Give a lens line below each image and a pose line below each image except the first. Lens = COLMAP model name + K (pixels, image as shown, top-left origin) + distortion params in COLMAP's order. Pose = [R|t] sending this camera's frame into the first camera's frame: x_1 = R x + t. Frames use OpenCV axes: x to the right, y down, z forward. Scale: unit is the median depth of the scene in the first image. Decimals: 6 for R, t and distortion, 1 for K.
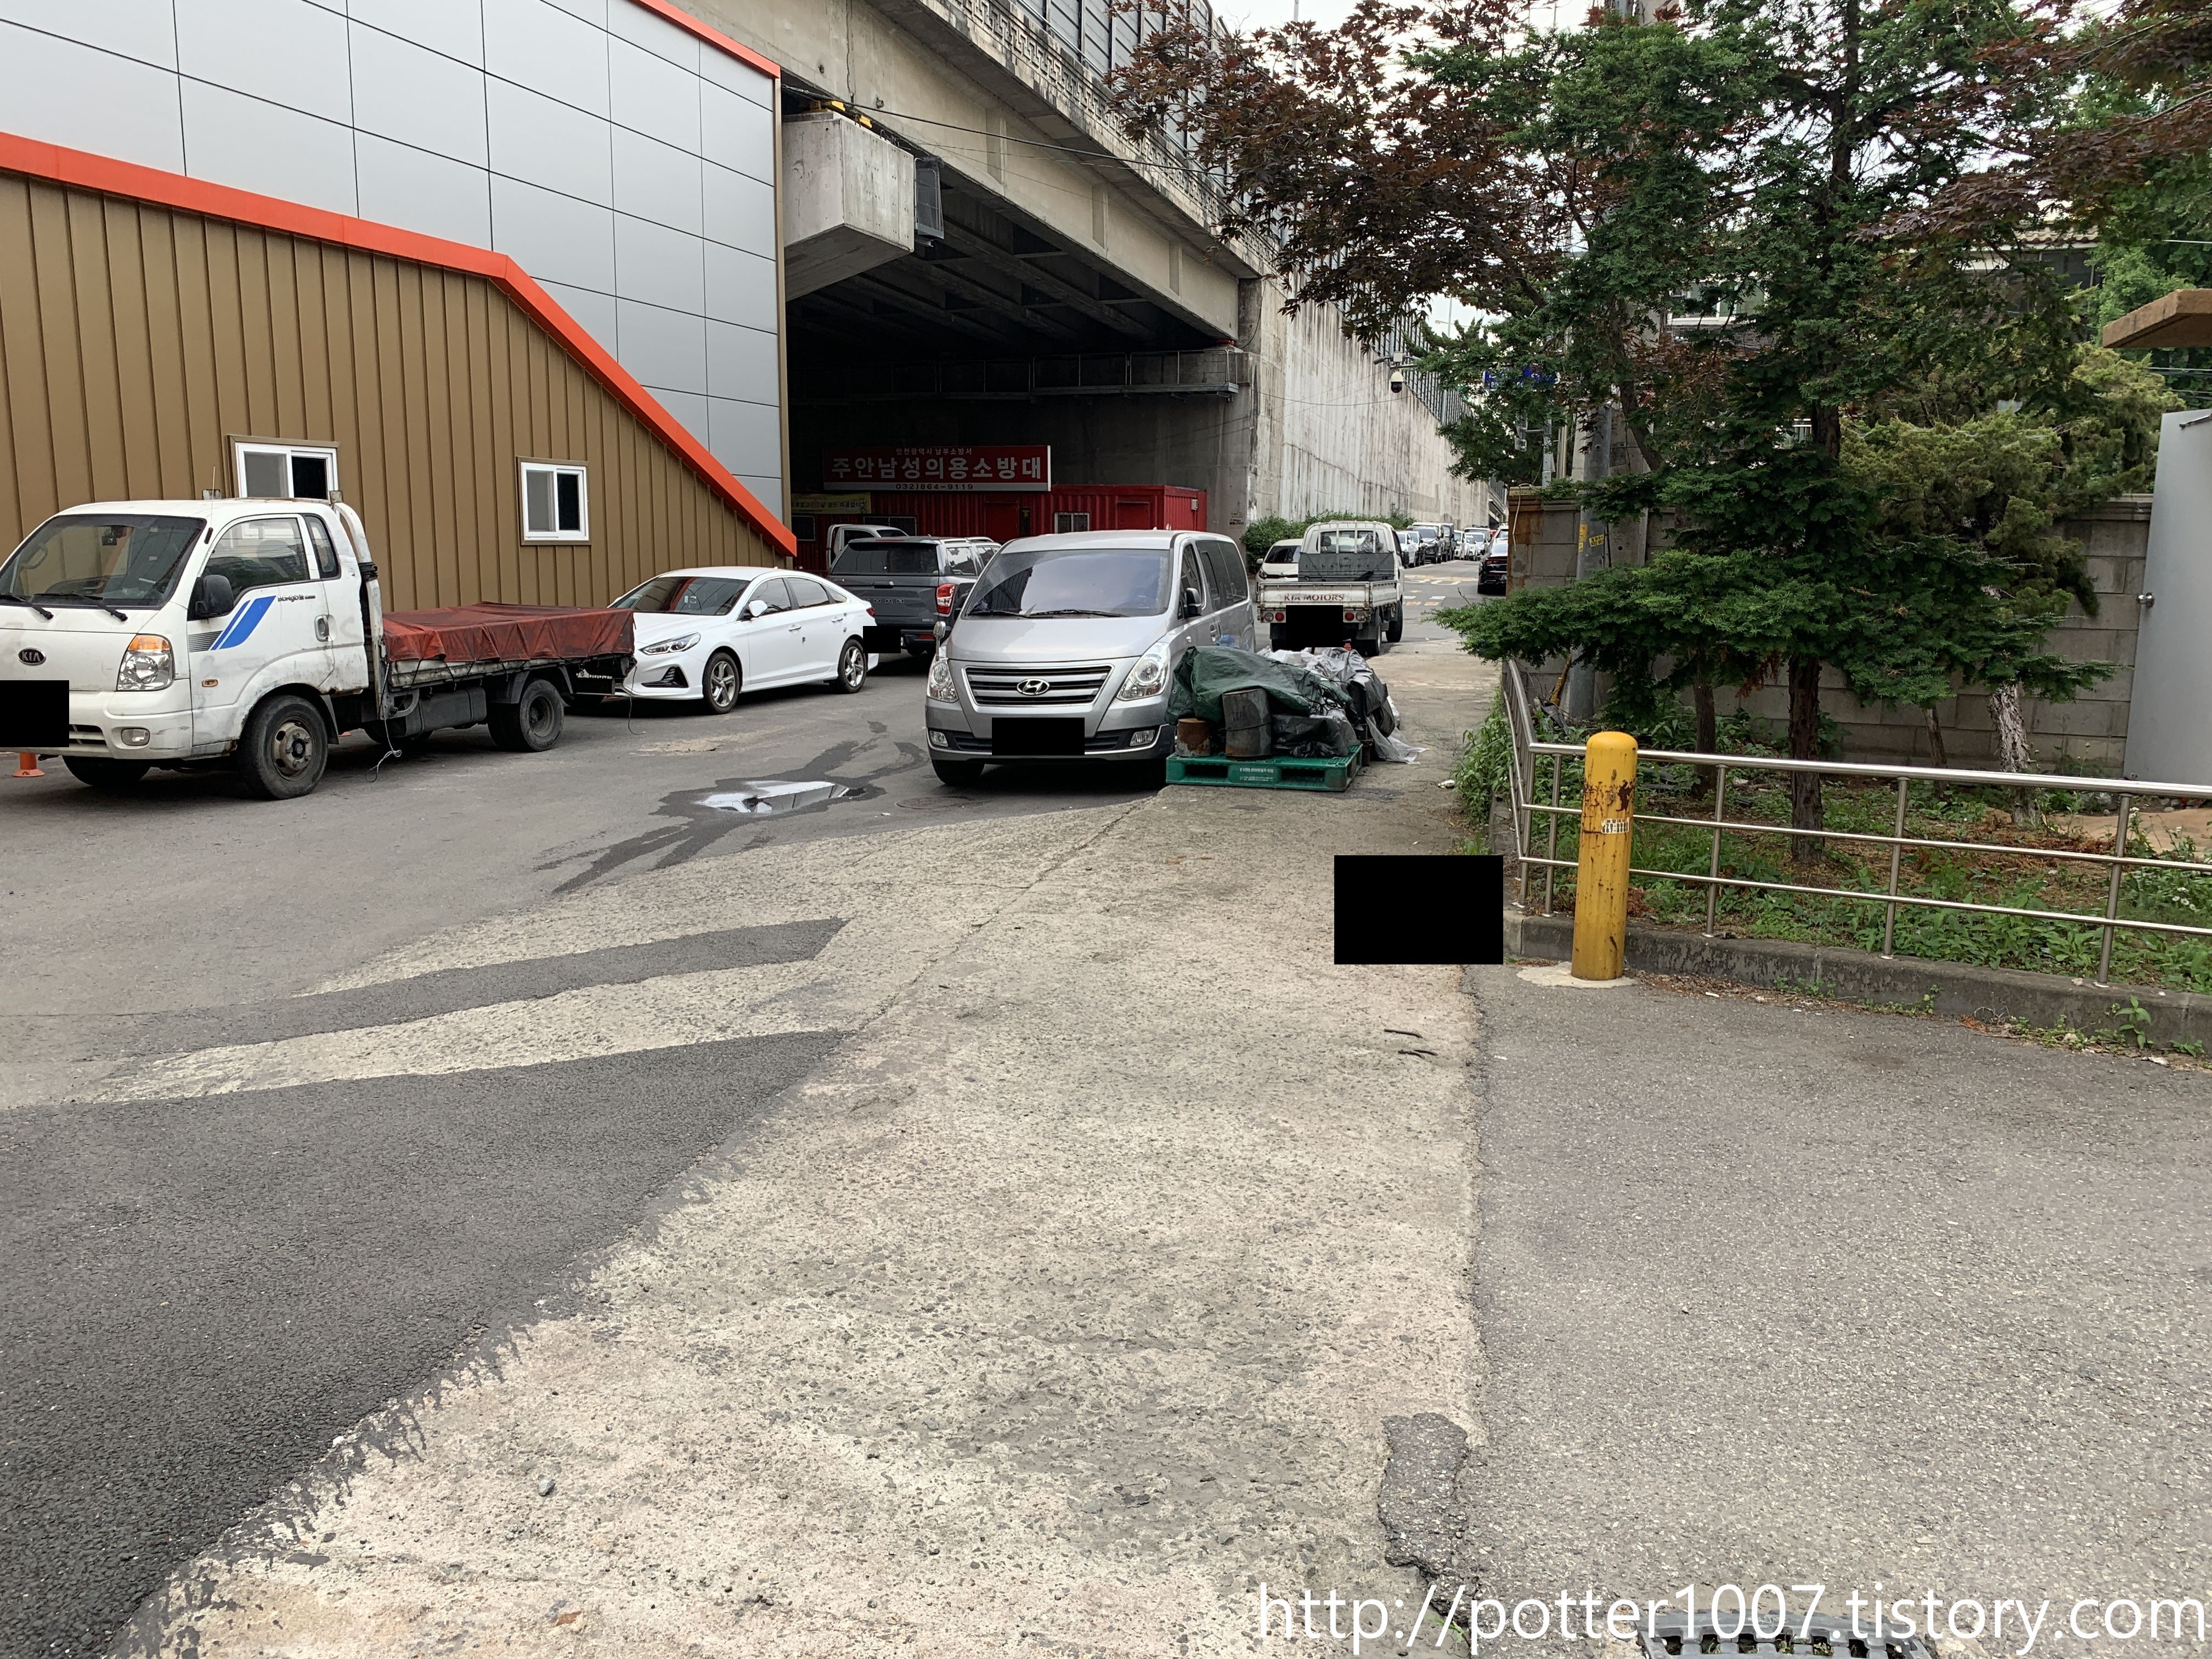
lens RADIAL K [[1712.1, 0, 1103.3], [0, 1712.1, 837.3], [0, 0, 1]] dist [0.085235, -0.182533]
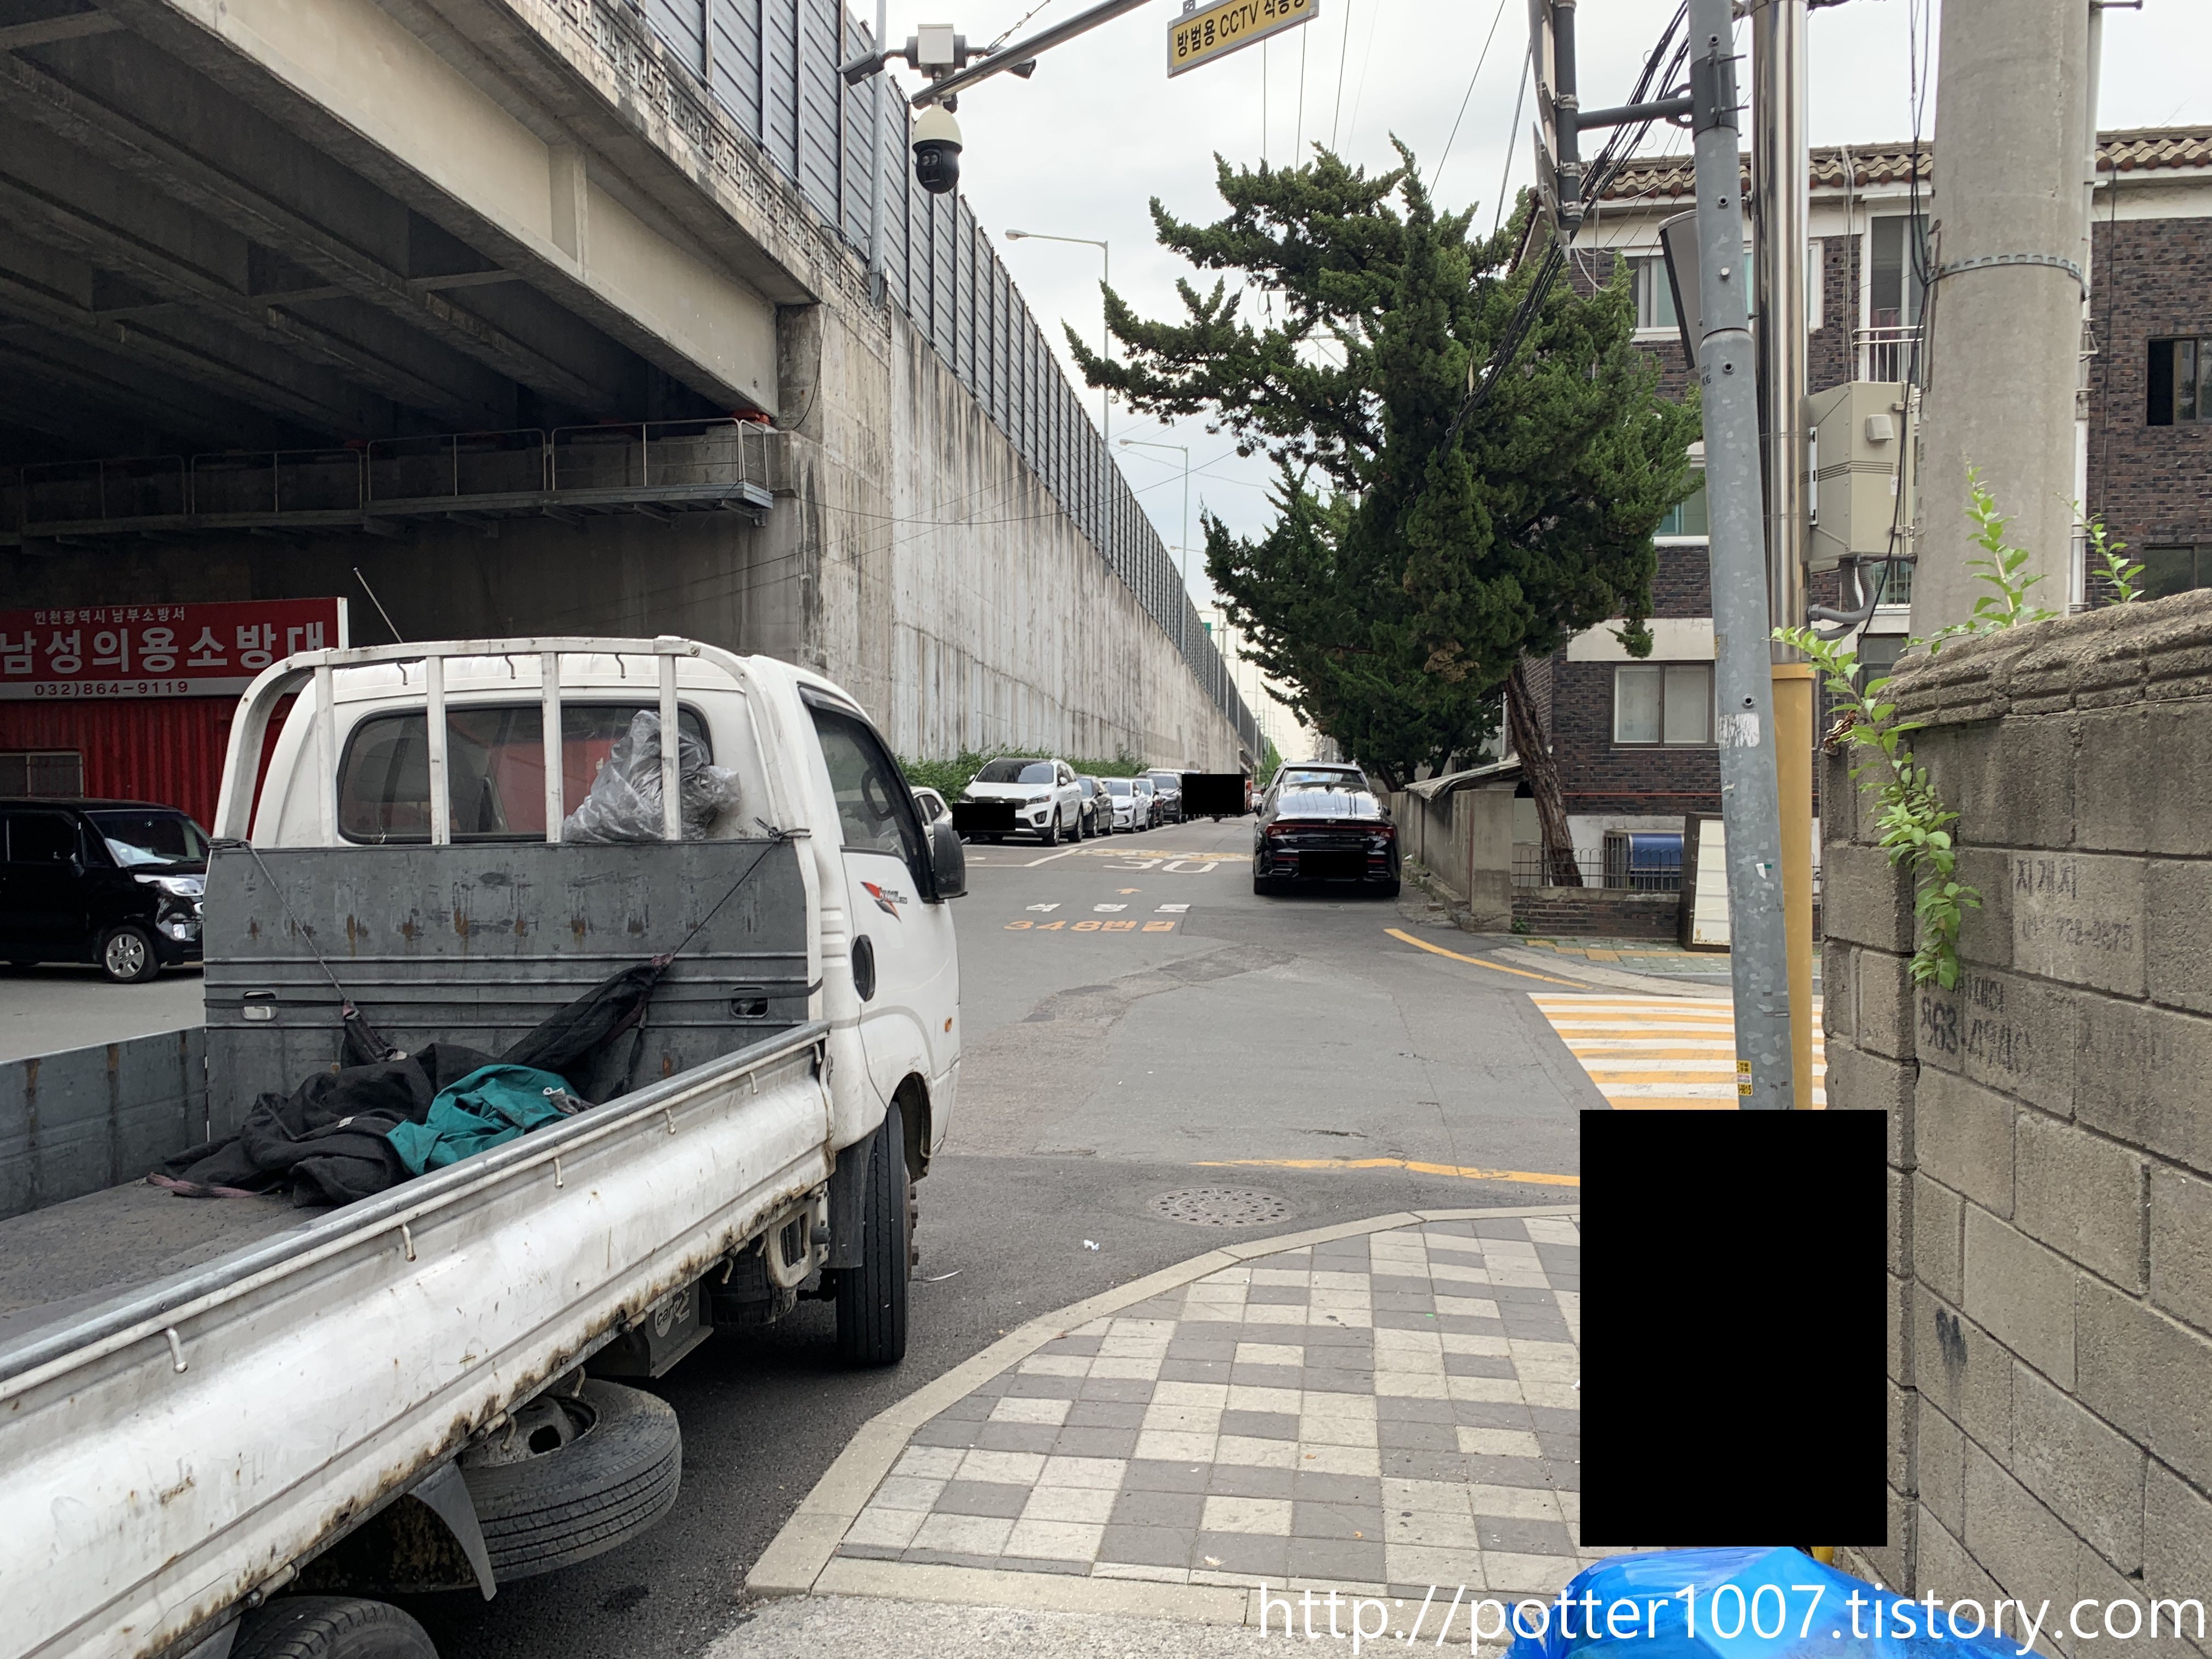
lens RADIAL K [[1712.1, 0, 1103.3], [0, 1712.1, 837.3], [0, 0, 1]] dist [0.085235, -0.182533]
pose [[0.990139, -0.017868, 0.138941, 0.102542], [0.038151, 0.988736, -0.144724, -0.084251], [-0.134790, 0.148598, 0.979668, 0.501280]]
